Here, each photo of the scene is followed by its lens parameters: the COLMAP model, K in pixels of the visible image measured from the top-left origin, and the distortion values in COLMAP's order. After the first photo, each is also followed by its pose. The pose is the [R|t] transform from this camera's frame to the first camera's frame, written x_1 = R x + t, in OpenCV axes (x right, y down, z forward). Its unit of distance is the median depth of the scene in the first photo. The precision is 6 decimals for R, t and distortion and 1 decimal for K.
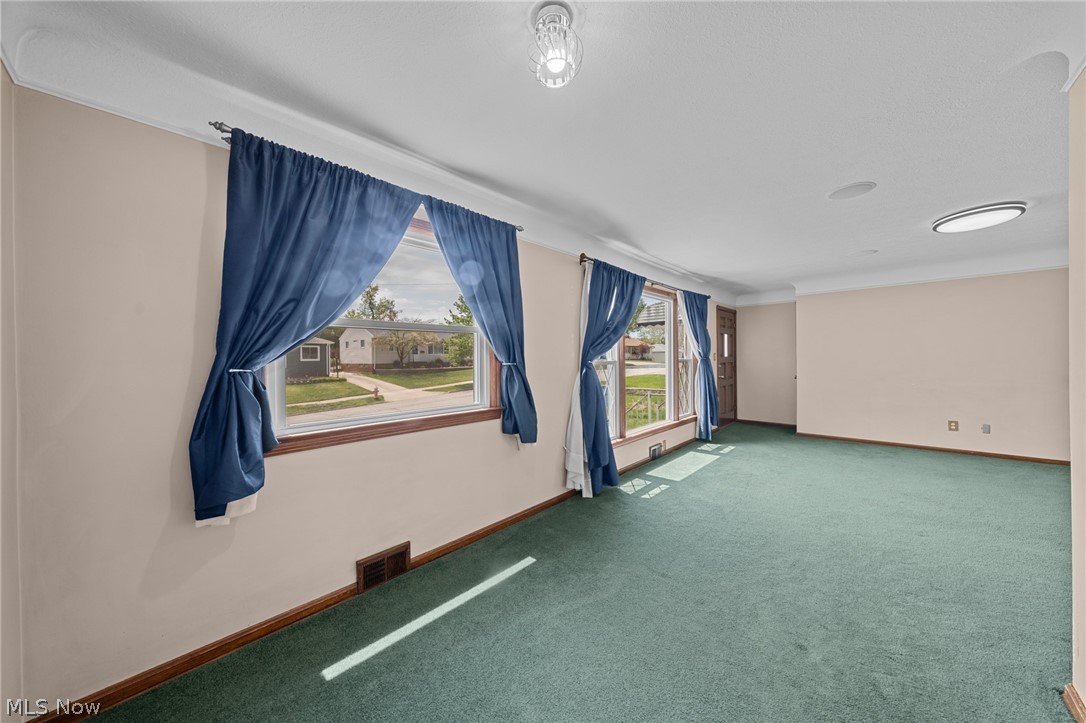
lens RADIAL K [[370.4, 0, 545.0], [0, 370.4, 360.0], [0, 0, 1]] dist [-0.001909, -0.000020]
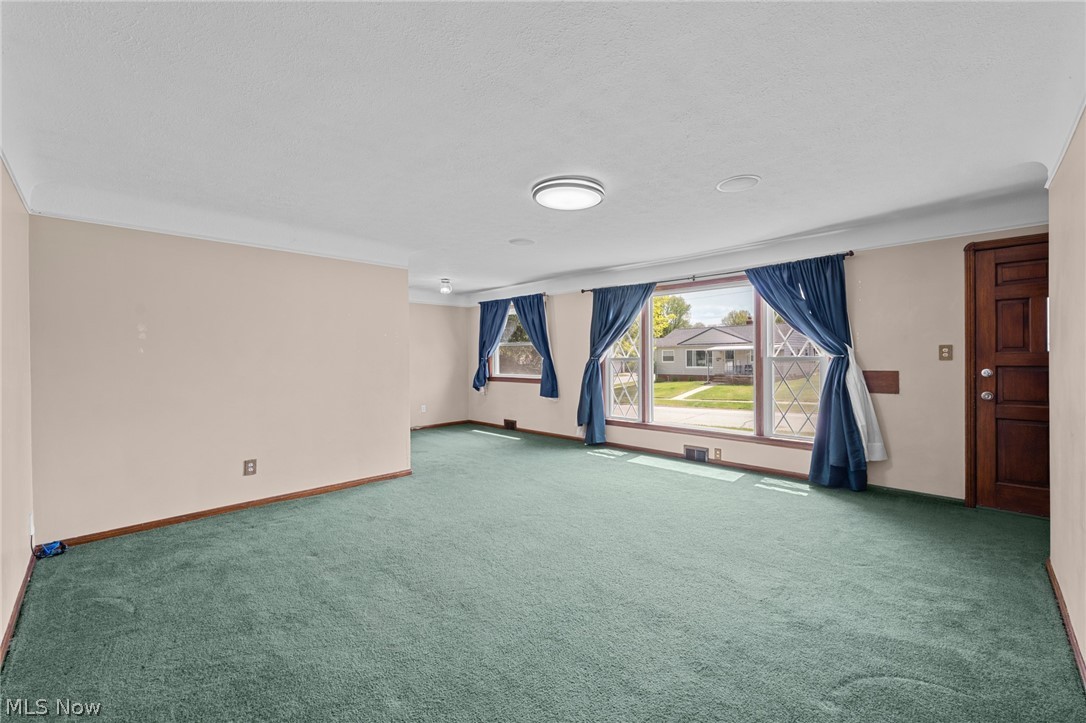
lens RADIAL K [[441.8, 0, 544.5], [0, 441.8, 357.8], [0, 0, 1]] dist [-0.002392, -0.000191]
pose [[-0.032071, 0.015378, -0.999367, 1.813350], [0.005459, 0.999869, 0.015211, -0.022762], [0.999471, -0.004968, -0.032151, 0.811932]]
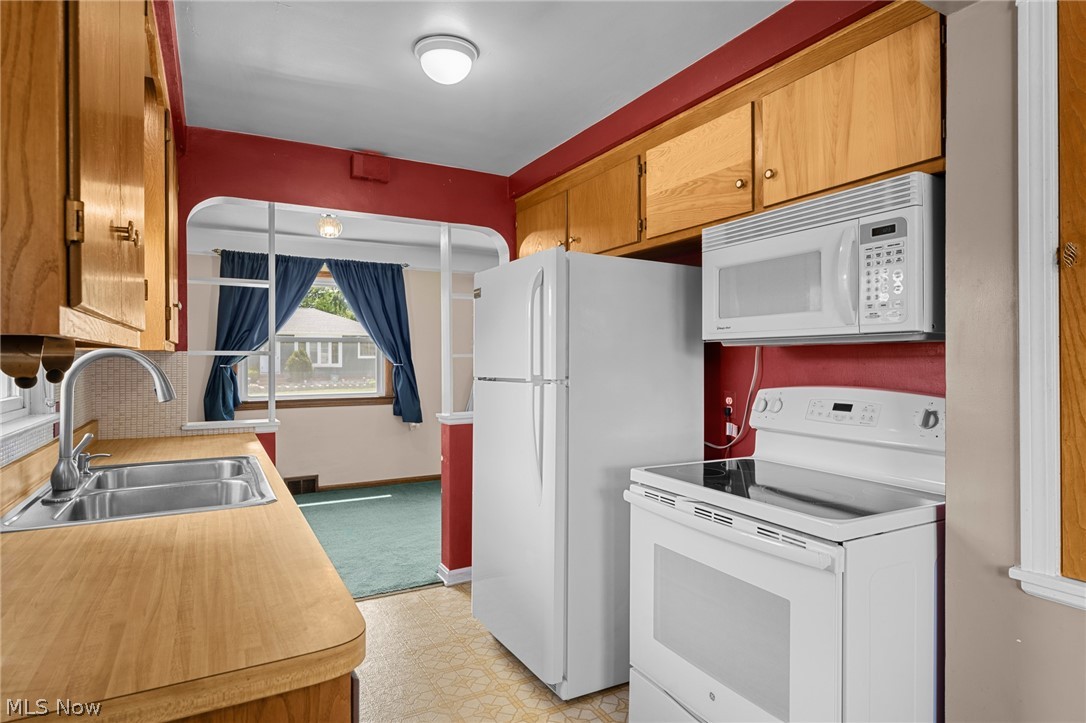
lens RADIAL K [[604.5, 0, 543.0], [0, 604.5, 361.5], [0, 0, 1]] dist [0.003478, 0.000250]
pose [[0.951199, 0.010698, -0.308392, 0.826411], [-0.009485, 0.999940, 0.005432, -0.013620], [0.308432, -0.002242, 0.951244, -0.719709]]
